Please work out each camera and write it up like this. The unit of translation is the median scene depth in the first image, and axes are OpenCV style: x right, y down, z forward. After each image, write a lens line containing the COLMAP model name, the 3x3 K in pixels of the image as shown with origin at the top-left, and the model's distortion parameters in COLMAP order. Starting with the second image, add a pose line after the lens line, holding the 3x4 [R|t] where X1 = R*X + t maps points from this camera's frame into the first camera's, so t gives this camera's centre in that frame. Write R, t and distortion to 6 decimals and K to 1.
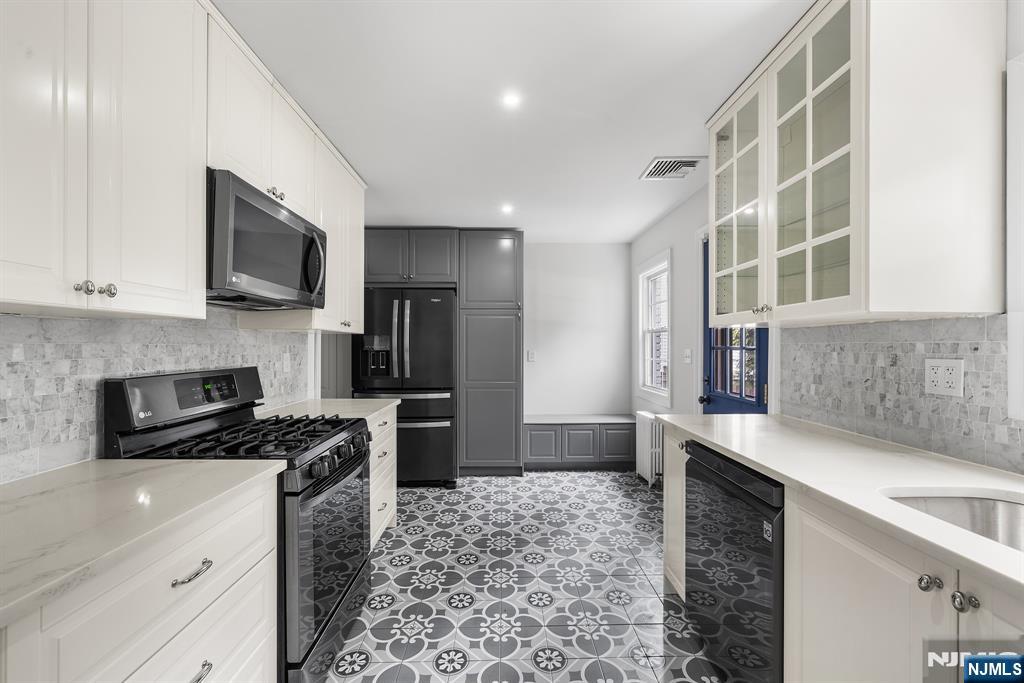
lens RADIAL K [[416.0, 0, 507.0], [0, 416.0, 343.2], [0, 0, 1]] dist [-0.000586, -0.000290]
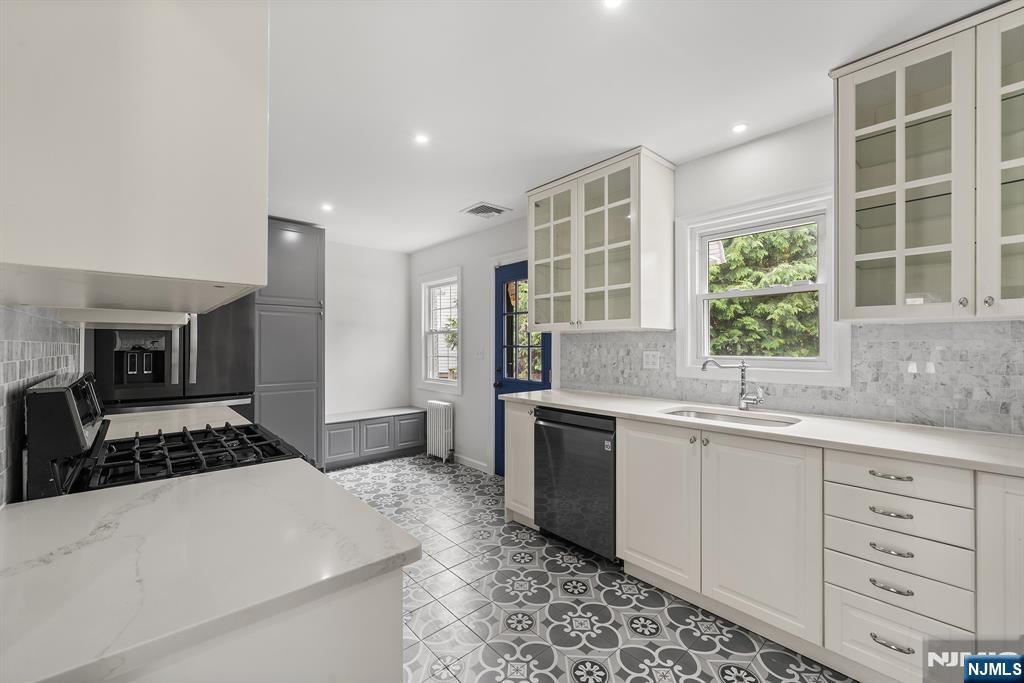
lens RADIAL K [[416.0, 0, 507.0], [0, 416.0, 343.2], [0, 0, 1]] dist [-0.000586, -0.000290]
pose [[0.753812, 0.004902, 0.657071, -0.483000], [-0.004339, 0.999988, -0.002482, 0.004060], [-0.657075, -0.000980, 0.753824, -0.047515]]
